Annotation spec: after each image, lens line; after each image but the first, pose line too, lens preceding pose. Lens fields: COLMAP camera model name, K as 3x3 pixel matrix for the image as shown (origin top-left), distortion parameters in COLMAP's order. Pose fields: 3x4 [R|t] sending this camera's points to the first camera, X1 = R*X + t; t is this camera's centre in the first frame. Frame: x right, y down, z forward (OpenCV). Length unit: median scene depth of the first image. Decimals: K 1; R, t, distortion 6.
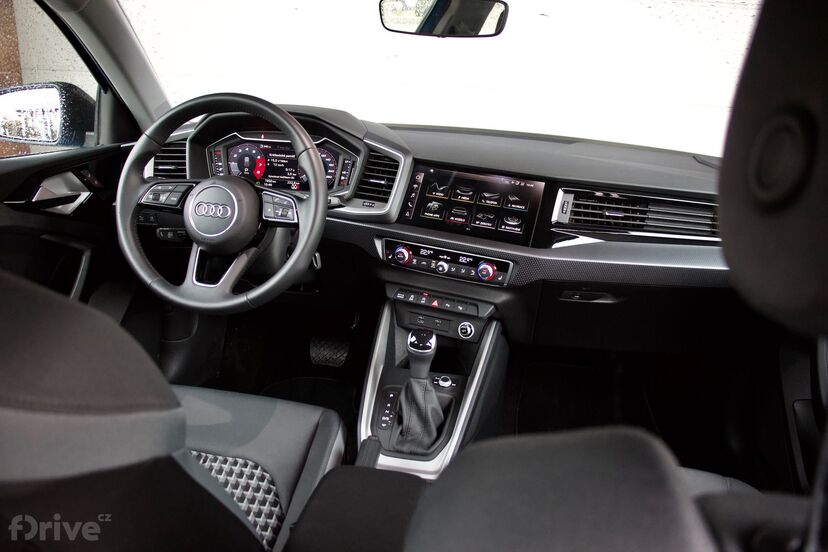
lens RADIAL K [[682.0, 0, 403.2], [0, 682.0, 292.1], [0, 0, 1]] dist [-0.176710, 0.114274]
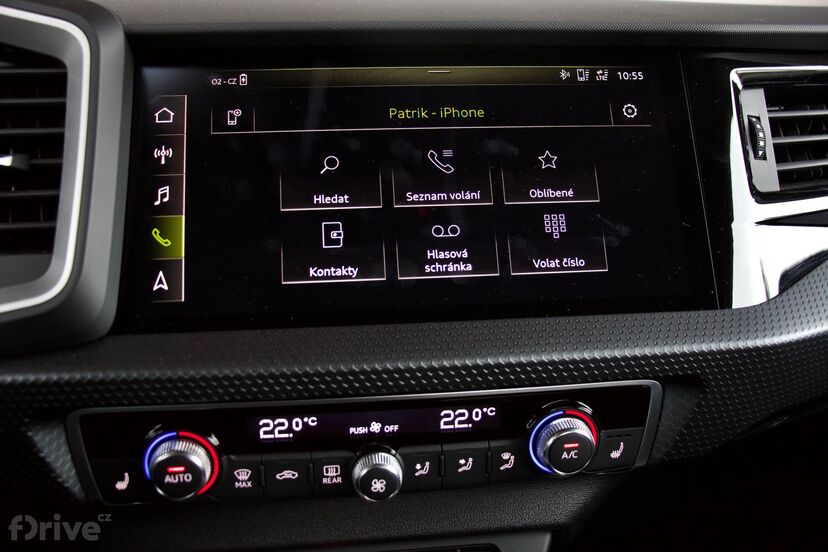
lens RADIAL K [[791.3, 0, 418.0], [0, 791.3, 272.2], [0, 0, 1]] dist [-0.096047, 0.000000]
pose [[0.856511, -0.216715, 0.468427, -0.037867], [0.230239, 0.972701, 0.029025, -0.098644], [-0.461929, 0.082990, 0.883025, 0.685190]]
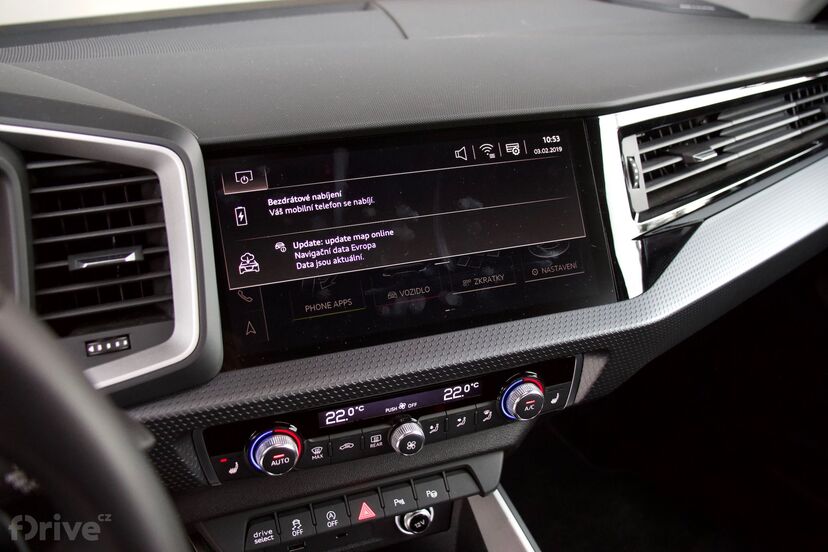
lens RADIAL K [[791.3, 0, 411.3], [0, 791.3, 278.9], [0, 0, 1]] dist [-0.096047, 0.000000]
pose [[0.720306, -0.364744, 0.590018, -0.134319], [0.278762, 0.931095, 0.235276, -0.186279], [-0.635178, -0.004996, 0.772349, 0.630628]]
